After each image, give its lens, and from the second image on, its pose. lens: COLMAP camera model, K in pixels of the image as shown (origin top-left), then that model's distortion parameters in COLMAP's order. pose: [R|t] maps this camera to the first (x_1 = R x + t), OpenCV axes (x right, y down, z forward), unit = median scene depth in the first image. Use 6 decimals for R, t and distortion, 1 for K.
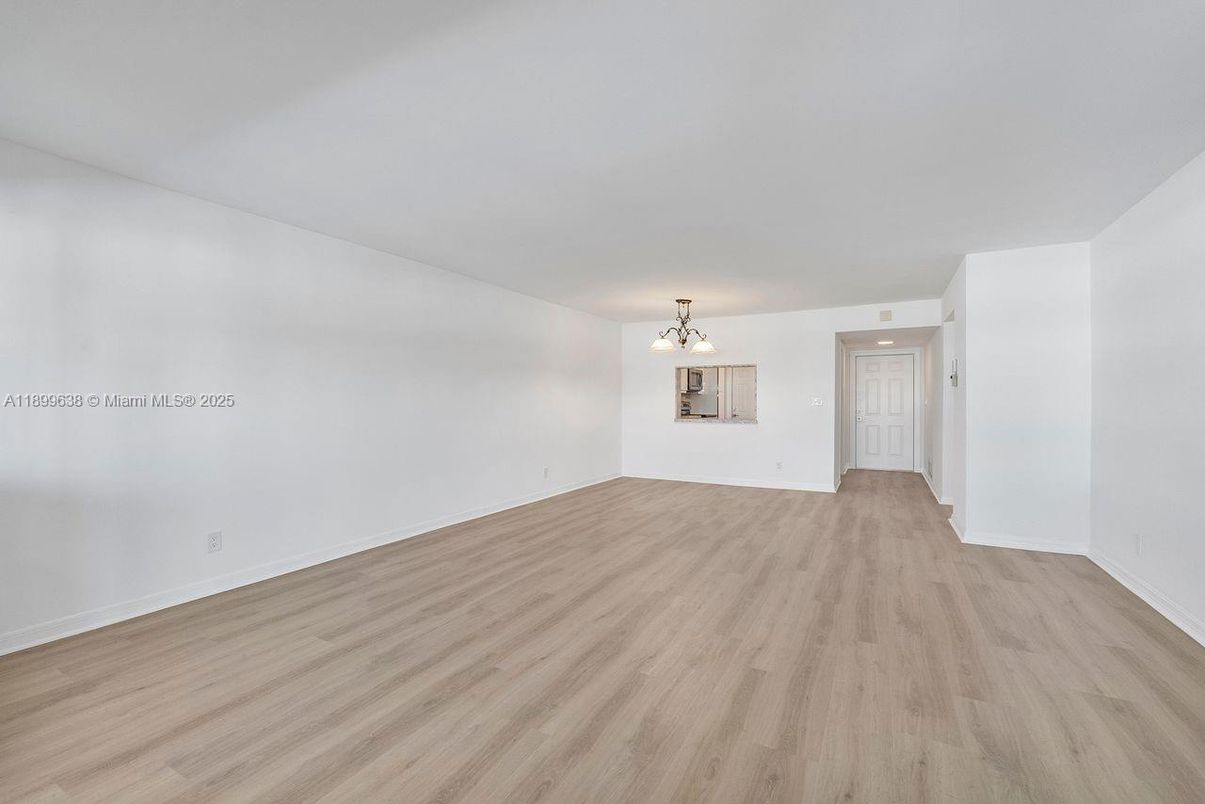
lens RADIAL K [[513.5, 0, 601.1], [0, 513.5, 408.2], [0, 0, 1]] dist [-0.009617, -0.000339]
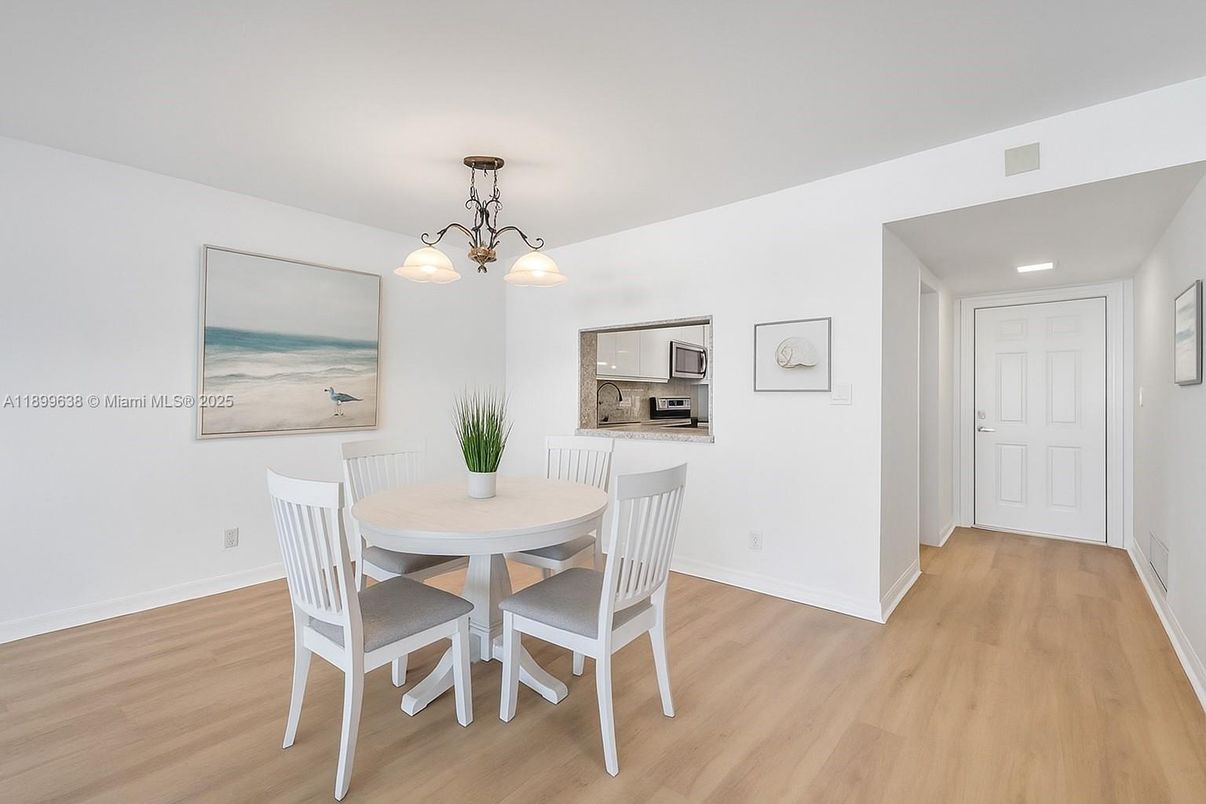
lens RADIAL K [[513.9, 0, 608.9], [0, 513.9, 396.7], [0, 0, 1]] dist [-0.009617, -0.000339]
pose [[0.976793, 0.002373, -0.214172, 0.549352], [-0.005252, 0.999903, -0.012873, -0.009175], [0.214120, 0.013699, 0.976711, 0.925055]]
